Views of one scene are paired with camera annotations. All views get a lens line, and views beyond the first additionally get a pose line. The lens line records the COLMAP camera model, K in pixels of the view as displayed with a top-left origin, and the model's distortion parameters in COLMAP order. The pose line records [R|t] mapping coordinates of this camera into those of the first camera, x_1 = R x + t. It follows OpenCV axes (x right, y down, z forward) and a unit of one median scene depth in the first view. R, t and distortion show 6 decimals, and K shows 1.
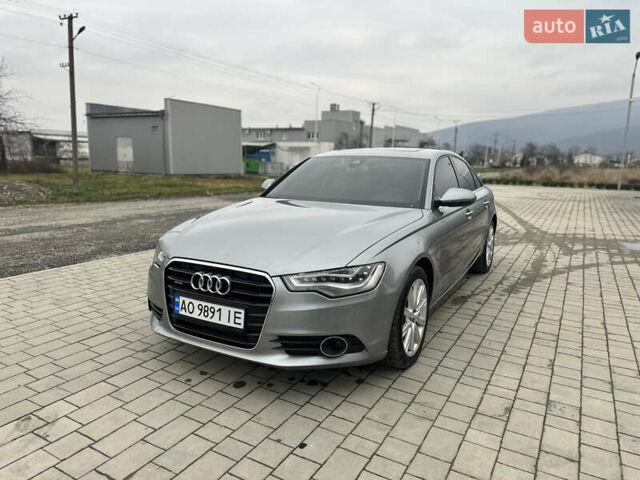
lens RADIAL K [[453.9, 0, 320.1], [0, 453.9, 234.3], [0, 0, 1]] dist [0.041248, -0.056333]
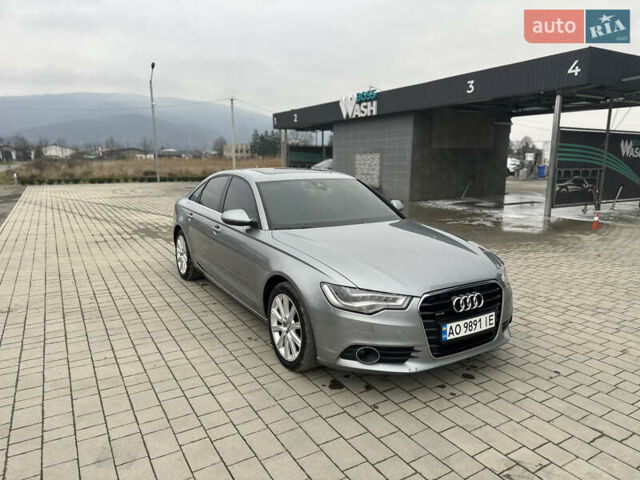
lens RADIAL K [[453.9, 0, 323.8], [0, 453.9, 239.1], [0, 0, 1]] dist [0.041248, -0.056333]
pose [[0.485755, -0.178225, 0.855732, -0.854461], [0.153916, 0.981136, 0.116973, -0.152979], [-0.860437, 0.074891, 0.504024, 0.426761]]
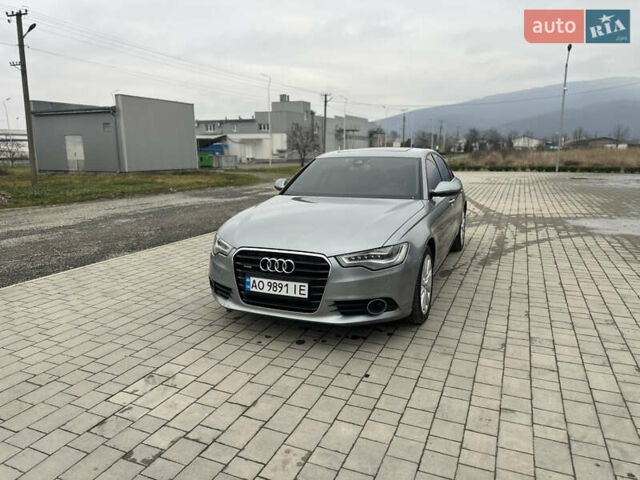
lens RADIAL K [[453.9, 0, 317.4], [0, 453.9, 237.9], [0, 0, 1]] dist [0.041248, -0.056333]
pose [[0.994093, -0.049398, 0.096643, -0.149009], [0.046635, 0.998442, 0.030645, -0.001936], [-0.098006, -0.025957, 0.994847, -0.172020]]
